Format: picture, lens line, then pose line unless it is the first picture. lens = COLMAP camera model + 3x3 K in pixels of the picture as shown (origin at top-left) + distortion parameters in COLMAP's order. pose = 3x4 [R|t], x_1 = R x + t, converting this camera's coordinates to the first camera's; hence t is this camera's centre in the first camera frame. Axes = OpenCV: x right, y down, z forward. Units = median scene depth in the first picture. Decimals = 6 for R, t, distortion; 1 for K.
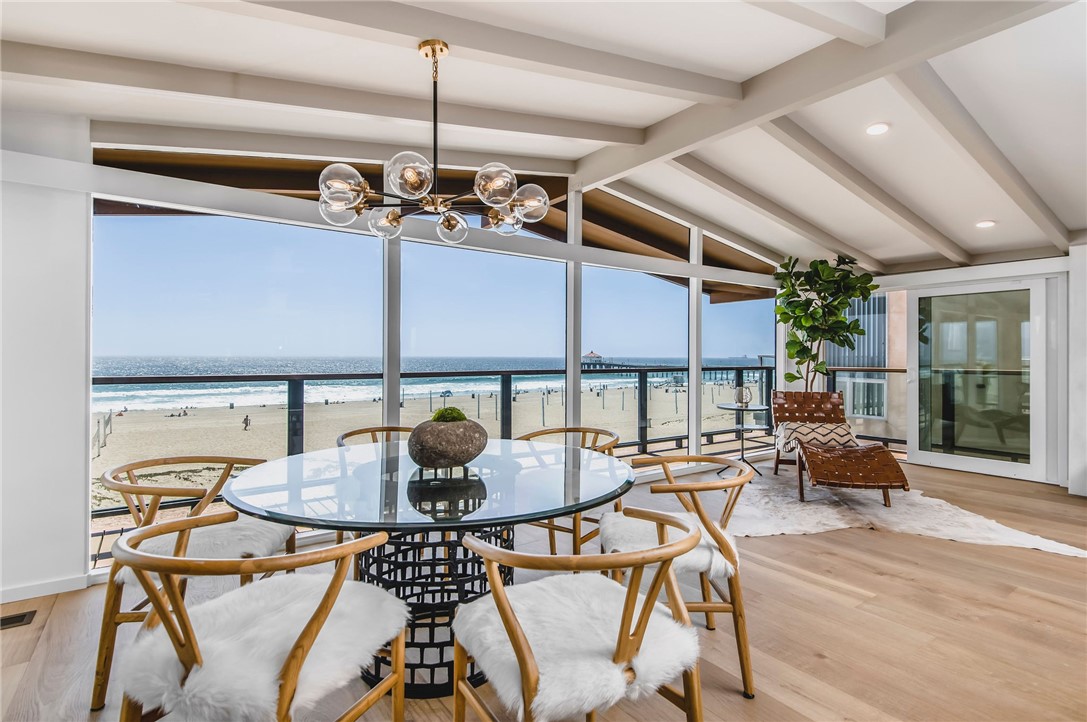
lens RADIAL K [[540.8, 0, 543.5], [0, 540.8, 361.0], [0, 0, 1]] dist [0.014855, 0.000730]
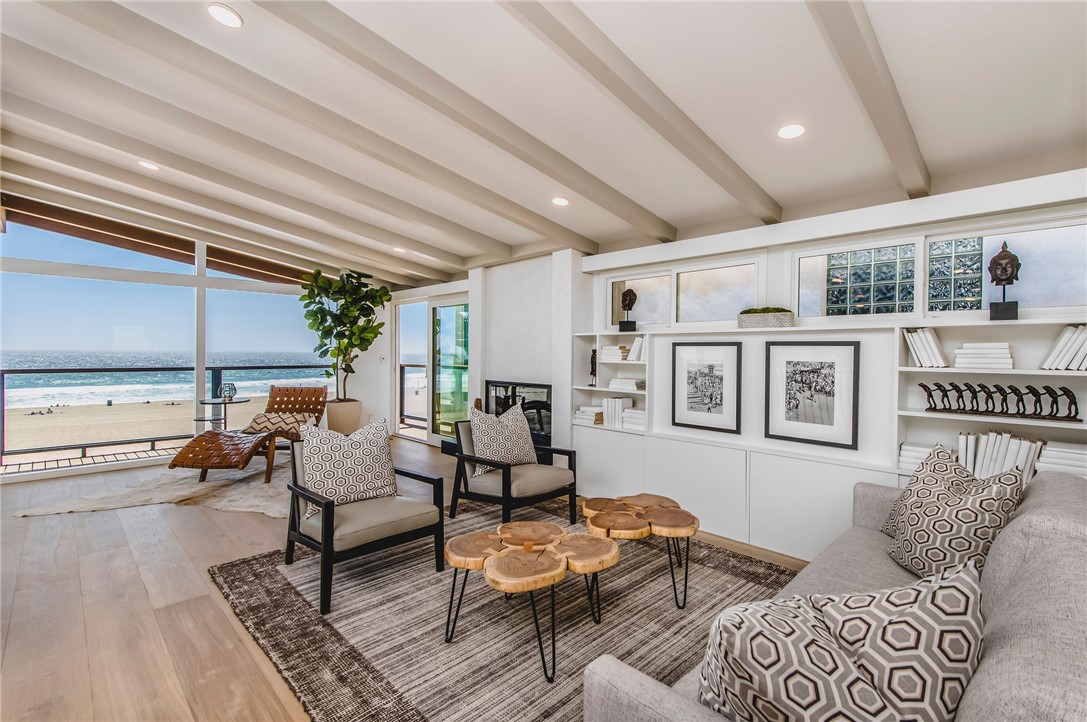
lens RADIAL K [[490.3, 0, 543.5], [0, 490.3, 361.0], [0, 0, 1]] dist [0.017797, -0.000244]
pose [[0.986639, -0.001944, 0.162912, 0.768371], [0.000358, 0.999952, 0.009763, -0.008603], [-0.162923, -0.009575, 0.986592, -0.108156]]
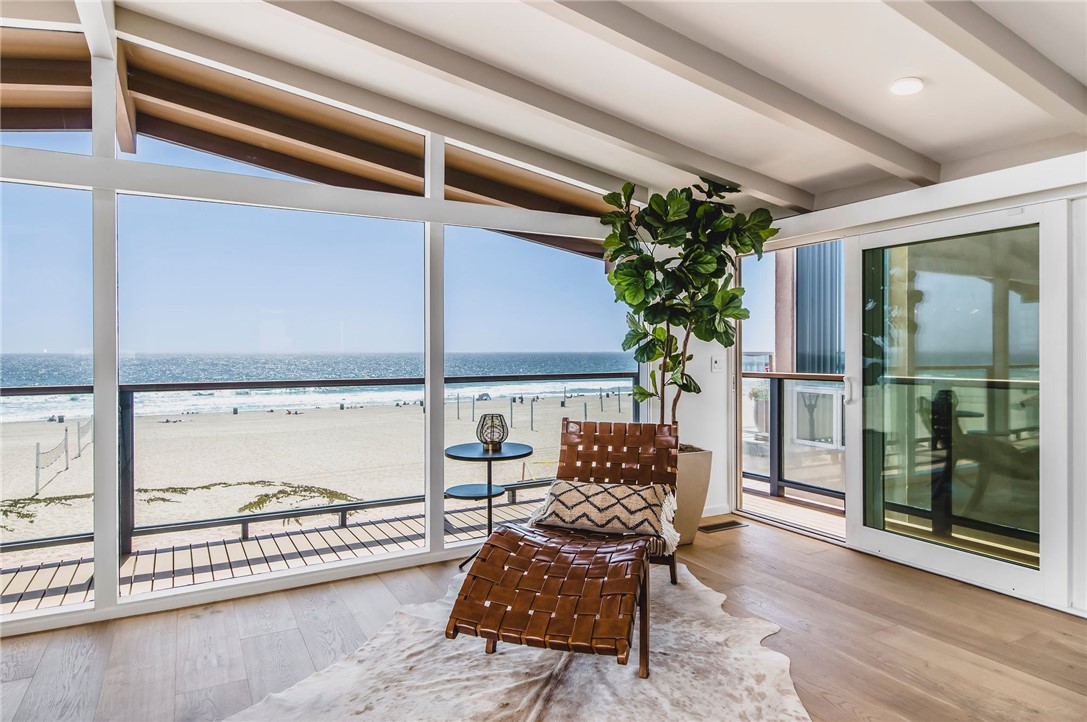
lens RADIAL K [[655.8, 0, 543.5], [0, 655.8, 361.0], [0, 0, 1]] dist [0.027833, 0.000169]
pose [[0.993421, -0.002031, -0.114504, 0.455021], [0.002749, 0.999978, 0.006117, -0.009690], [0.114489, -0.006392, 0.993404, 0.306880]]
